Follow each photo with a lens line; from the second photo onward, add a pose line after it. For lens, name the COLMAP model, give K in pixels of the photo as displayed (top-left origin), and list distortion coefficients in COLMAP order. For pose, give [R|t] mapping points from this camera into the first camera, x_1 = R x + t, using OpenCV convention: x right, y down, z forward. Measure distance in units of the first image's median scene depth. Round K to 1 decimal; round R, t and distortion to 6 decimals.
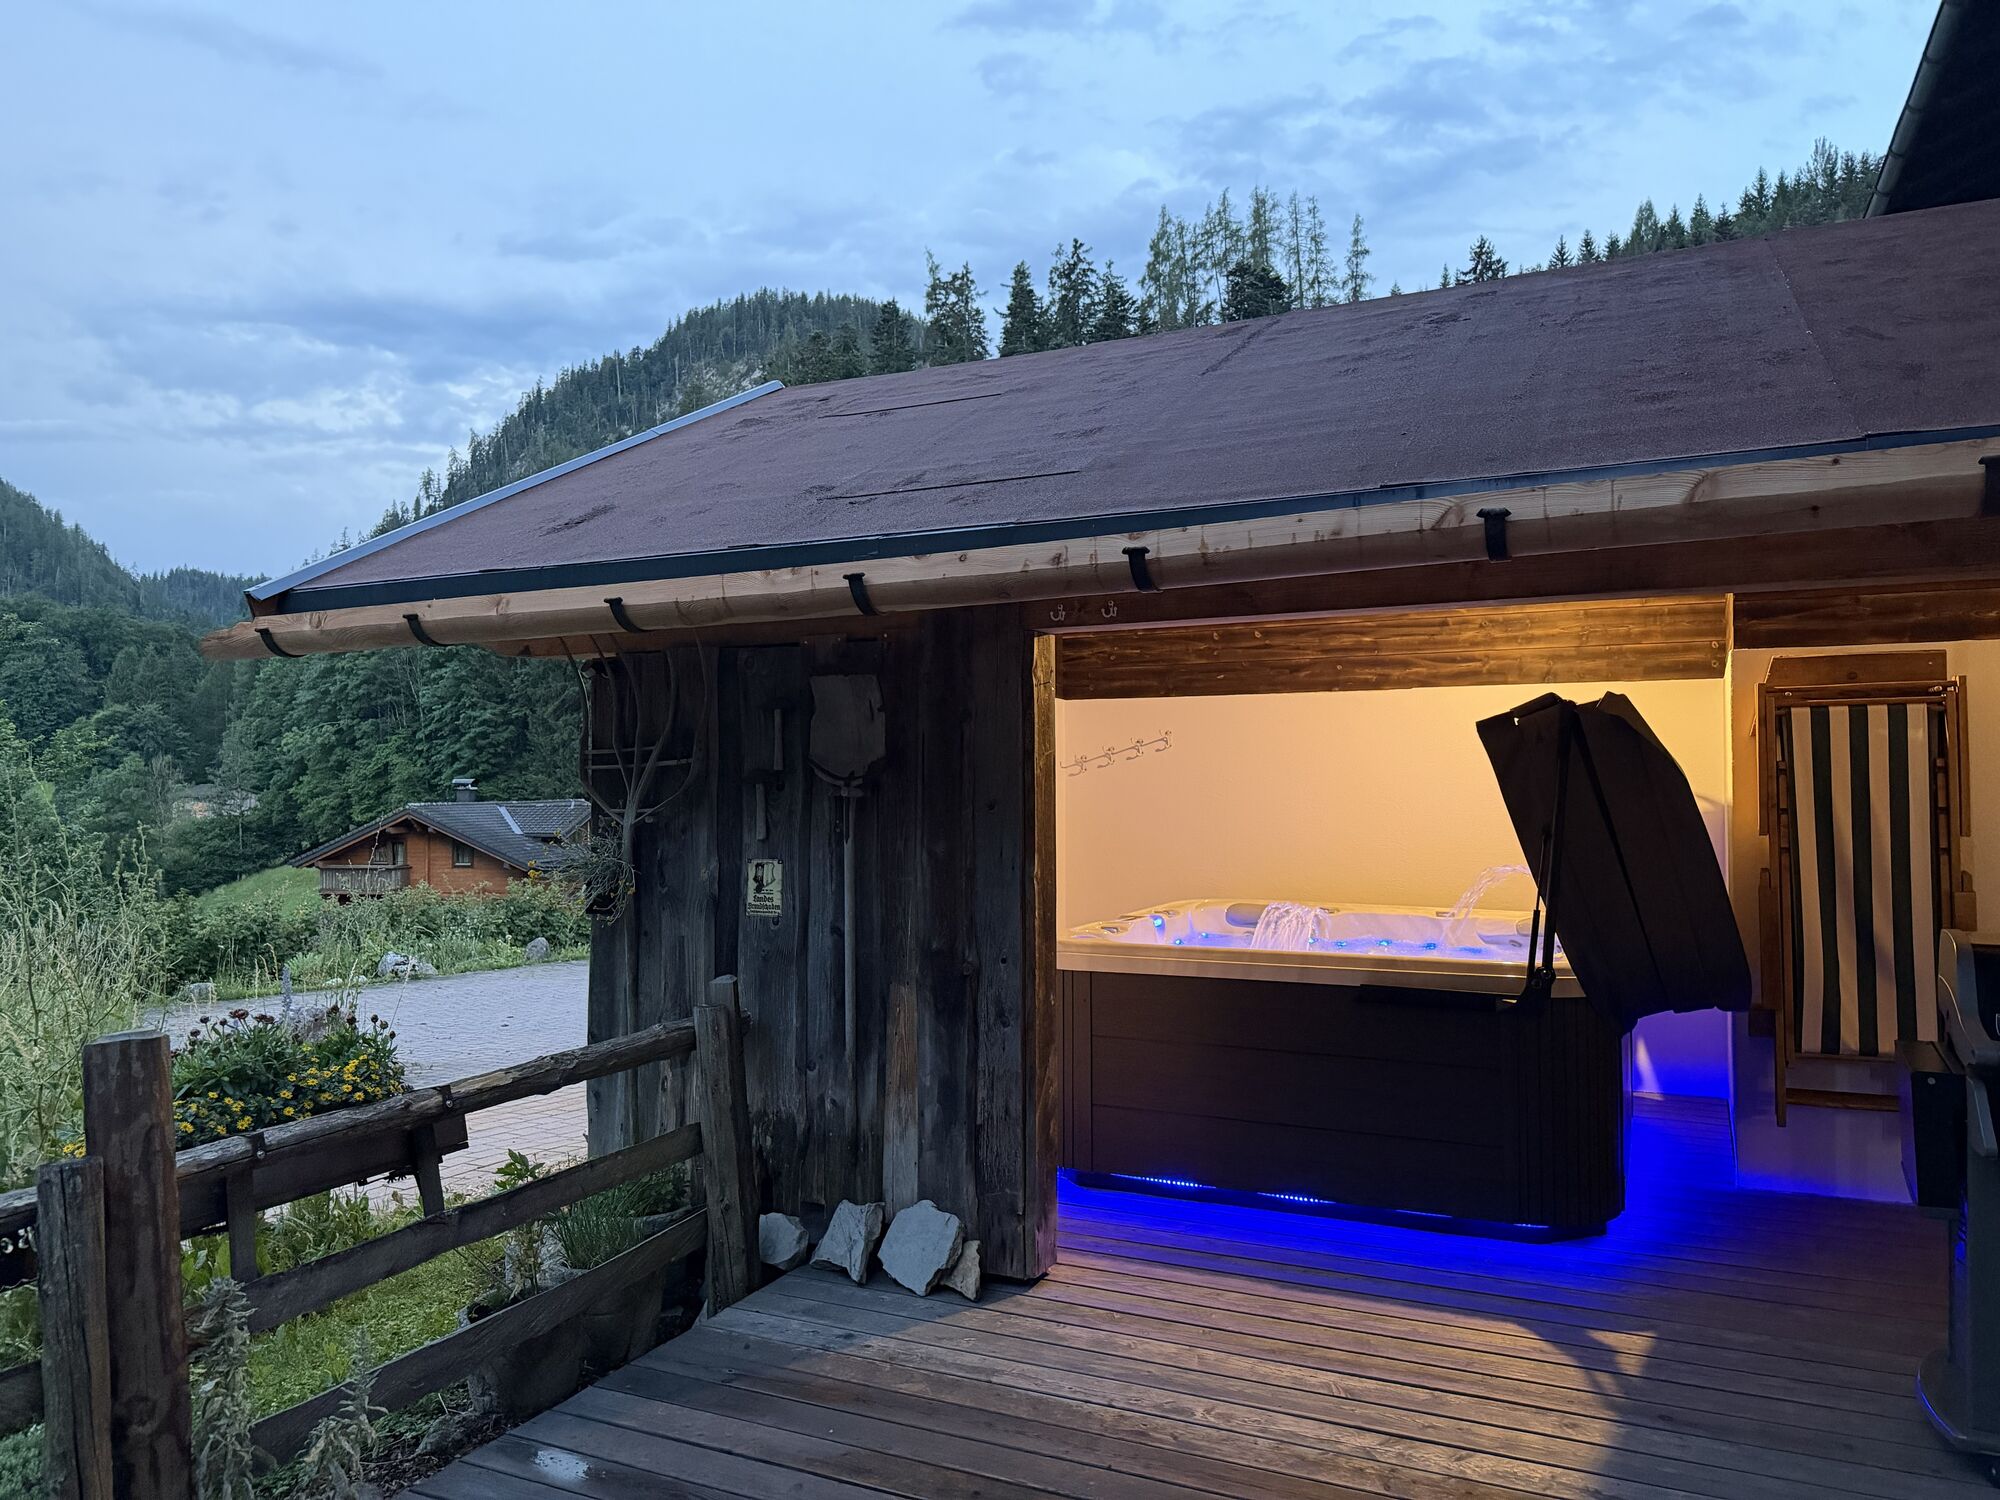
lens RADIAL K [[1384.4, 0, 990.4], [0, 1384.4, 763.6], [0, 0, 1]] dist [0.117472, -0.132616]
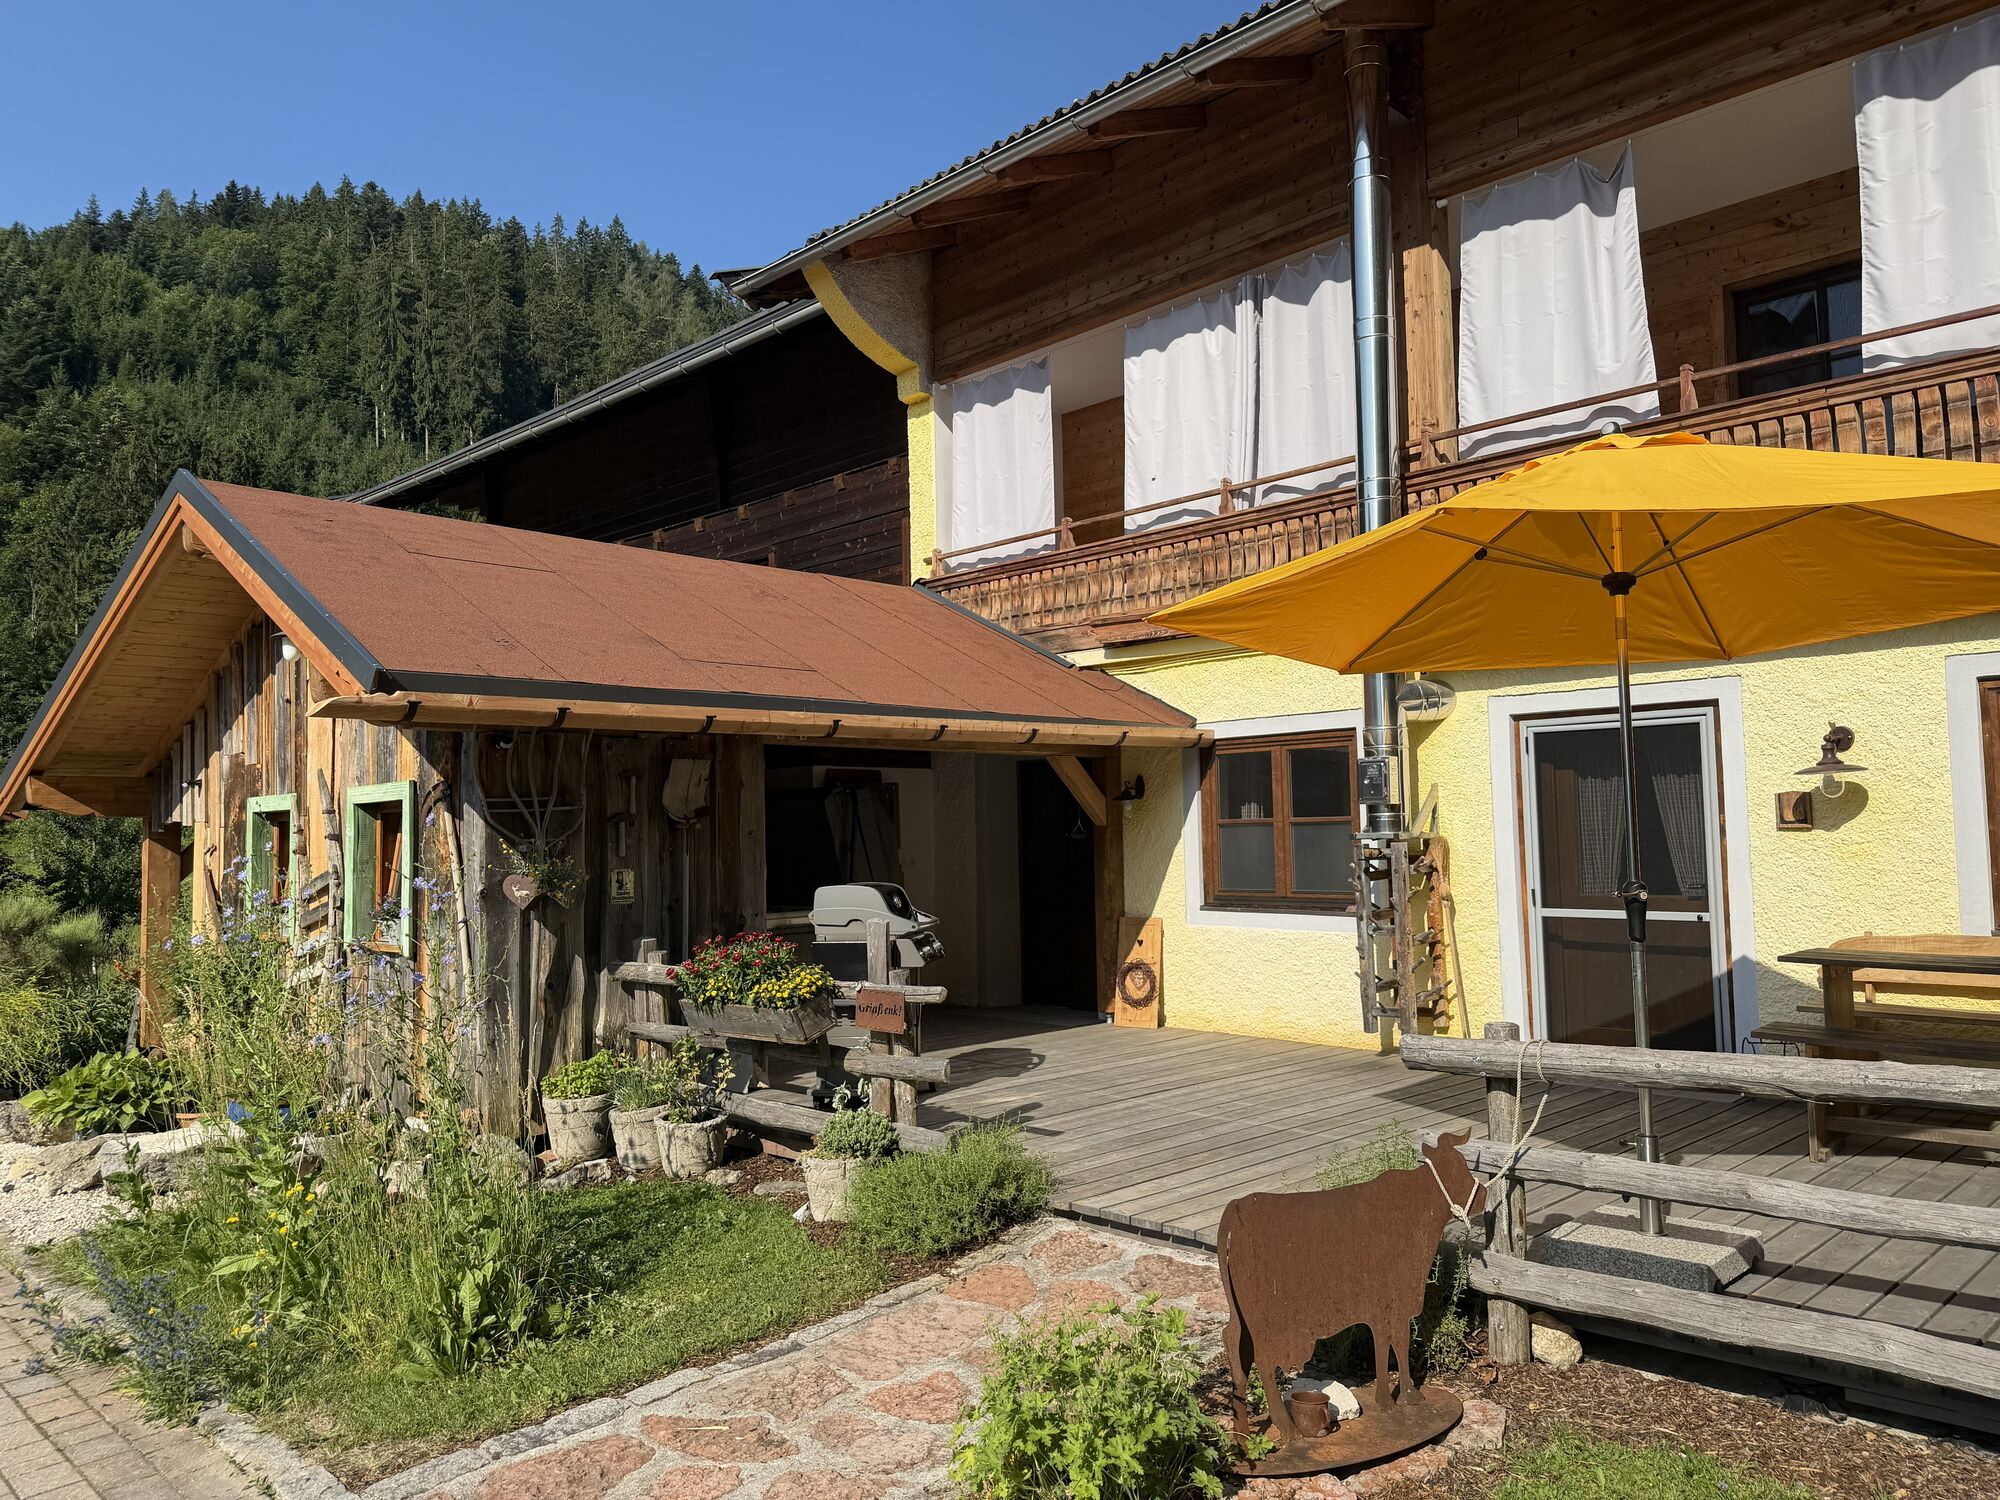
lens RADIAL K [[1384.5, 0, 1000.0], [0, 1384.5, 750.0], [0, 0, 1]] dist [0.119798, -0.183939]
pose [[0.330794, 0.062098, 0.941658, -1.457168], [0.005551, 0.997687, -0.067743, 0.040736], [-0.943687, 0.027636, 0.329685, 0.042337]]
